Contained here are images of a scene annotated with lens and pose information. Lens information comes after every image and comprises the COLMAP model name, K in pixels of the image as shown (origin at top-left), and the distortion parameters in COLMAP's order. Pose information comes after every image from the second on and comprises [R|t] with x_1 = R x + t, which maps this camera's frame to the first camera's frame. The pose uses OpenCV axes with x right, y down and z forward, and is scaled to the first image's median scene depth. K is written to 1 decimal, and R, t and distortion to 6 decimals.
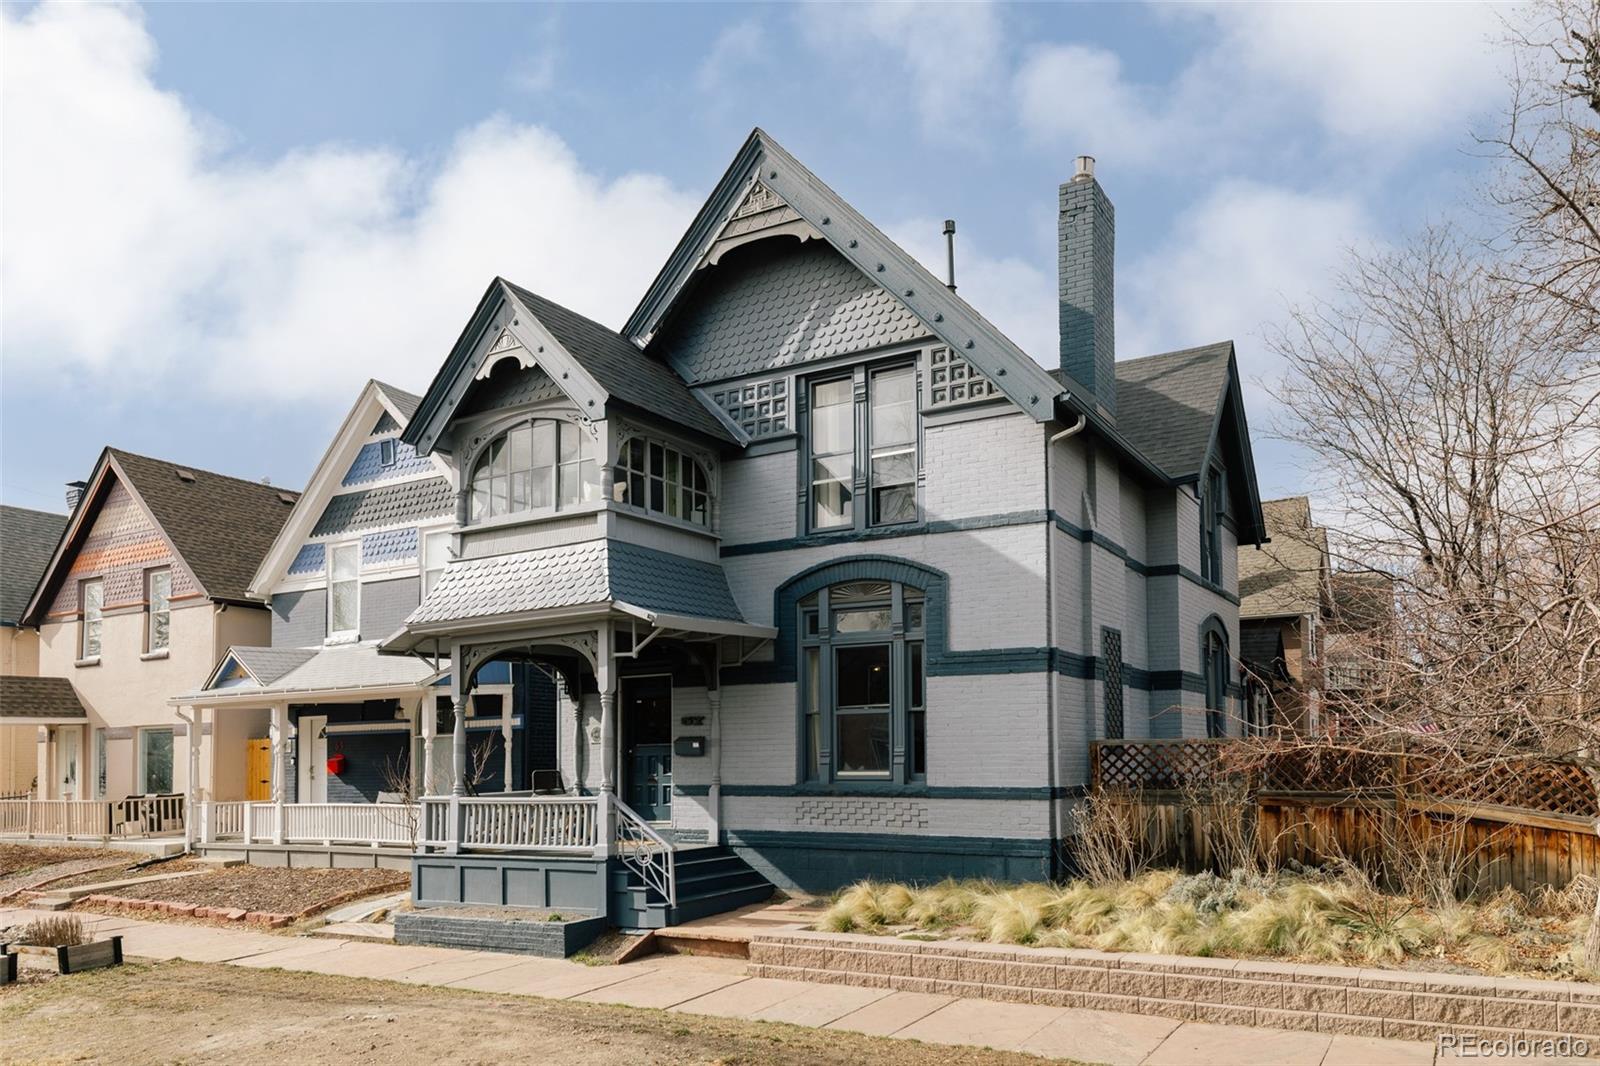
lens RADIAL K [[1134.1, 0, 800.0], [0, 1134.1, 533.0], [0, 0, 1]] dist [0.009486, -0.000599]
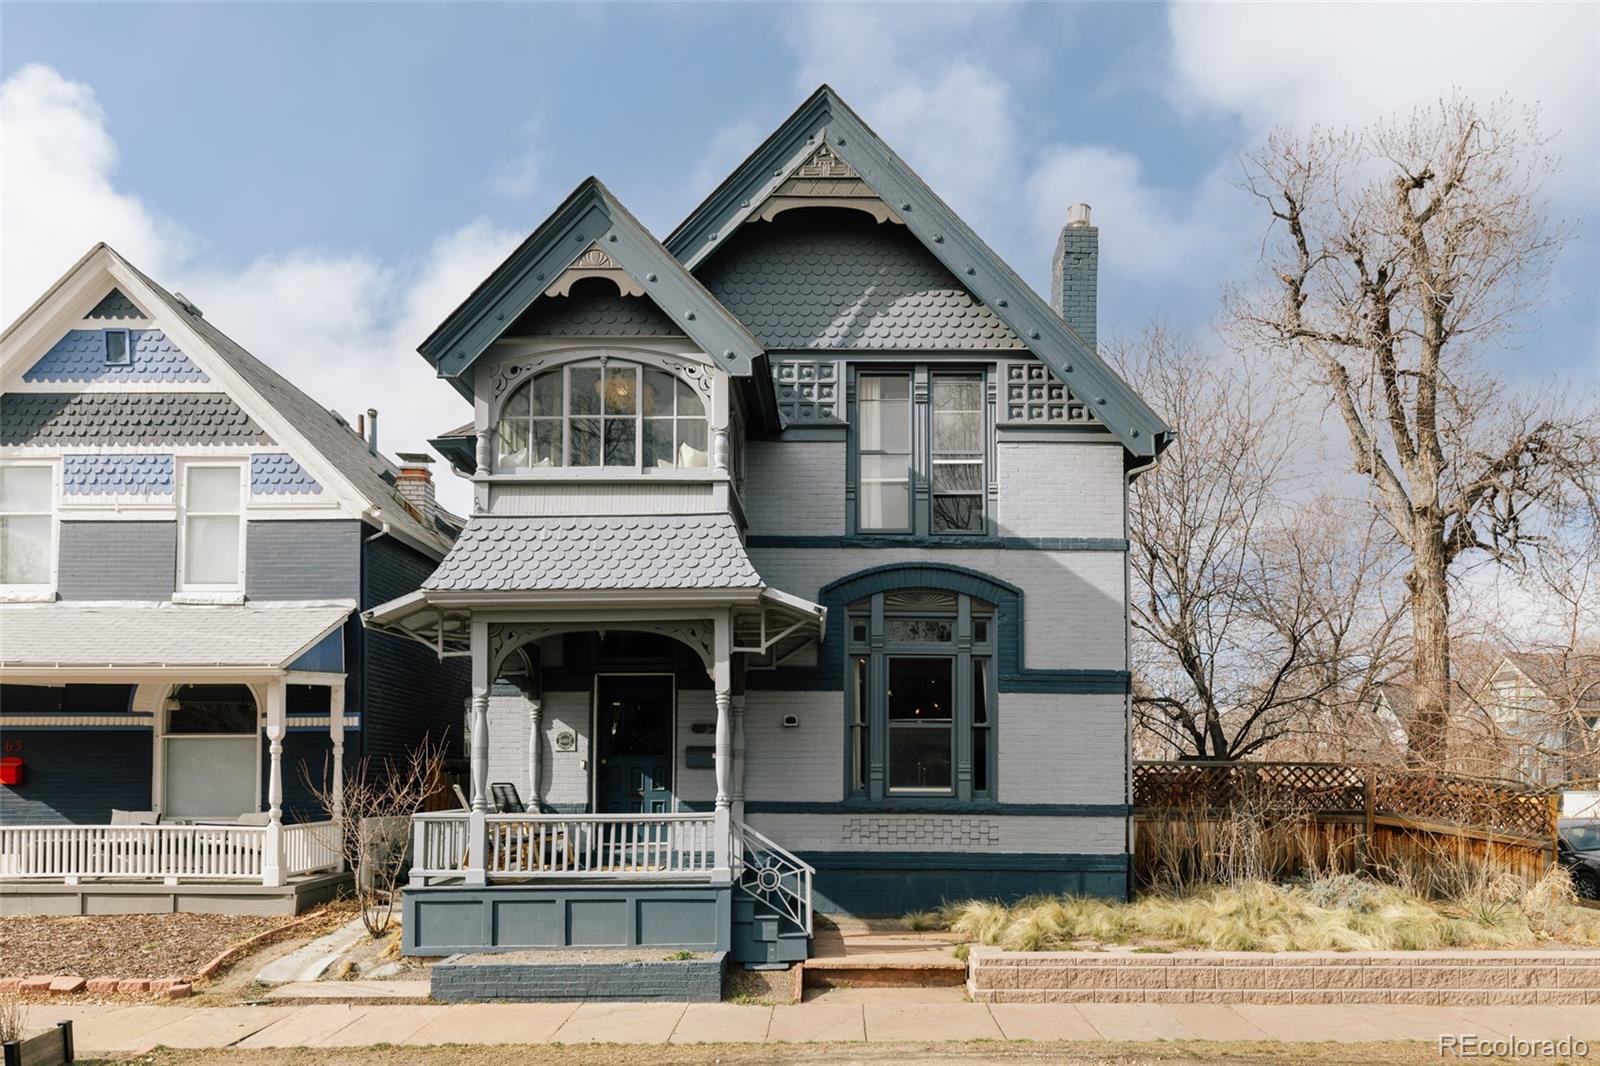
lens RADIAL K [[1190.9, 0, 800.0], [0, 1190.9, 554.0], [0, 0, 1]] dist [0.004675, -0.000685]
pose [[0.866678, 0.107442, 0.487160, -0.531816], [-0.110605, 0.993613, -0.022367, 0.046665], [-0.486452, -0.034497, 0.873026, 0.174136]]
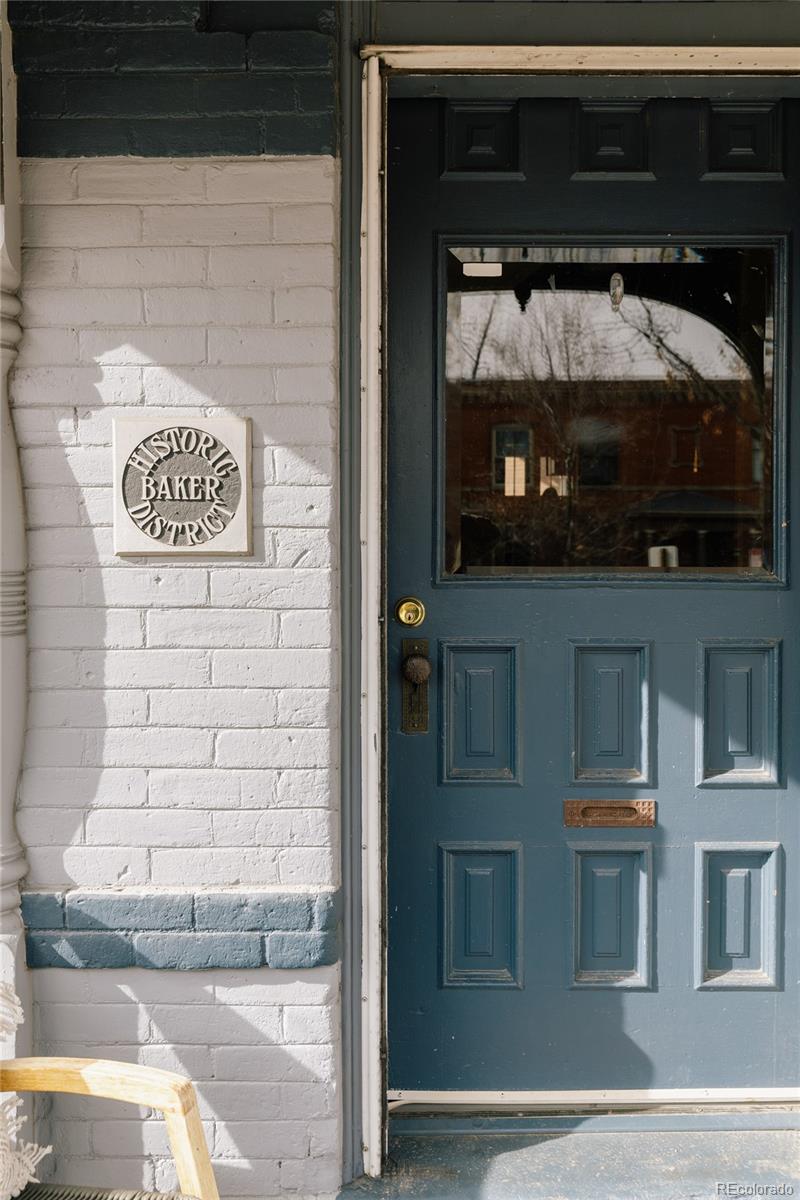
lens RADIAL K [[910.3, 0, 400.2], [0, 910.3, 576.7], [0, 0, 1]] dist [-0.006166, -0.000930]
pose [[0.867119, 0.016463, 0.497829, -0.234125], [-0.115023, 0.979059, 0.167970, 0.189465], [-0.484639, -0.202912, 0.850854, 1.017891]]
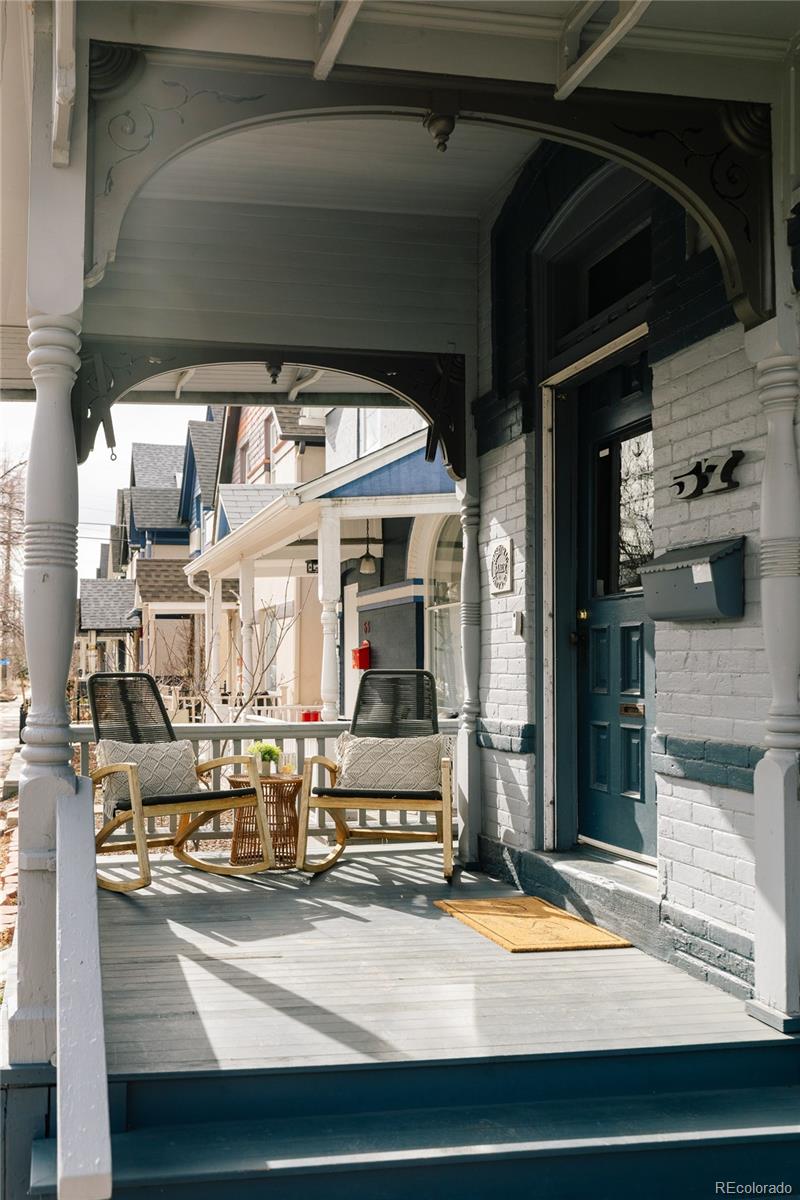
lens RADIAL K [[1095.1, 0, 400.0], [0, 1095.1, 600.0], [0, 0, 1]] dist [0.000641, -0.000082]
pose [[0.730270, -0.019389, -0.682883, 0.019055], [0.110126, 0.989865, 0.089663, 0.175064], [0.674224, -0.140682, 0.725004, 0.843510]]
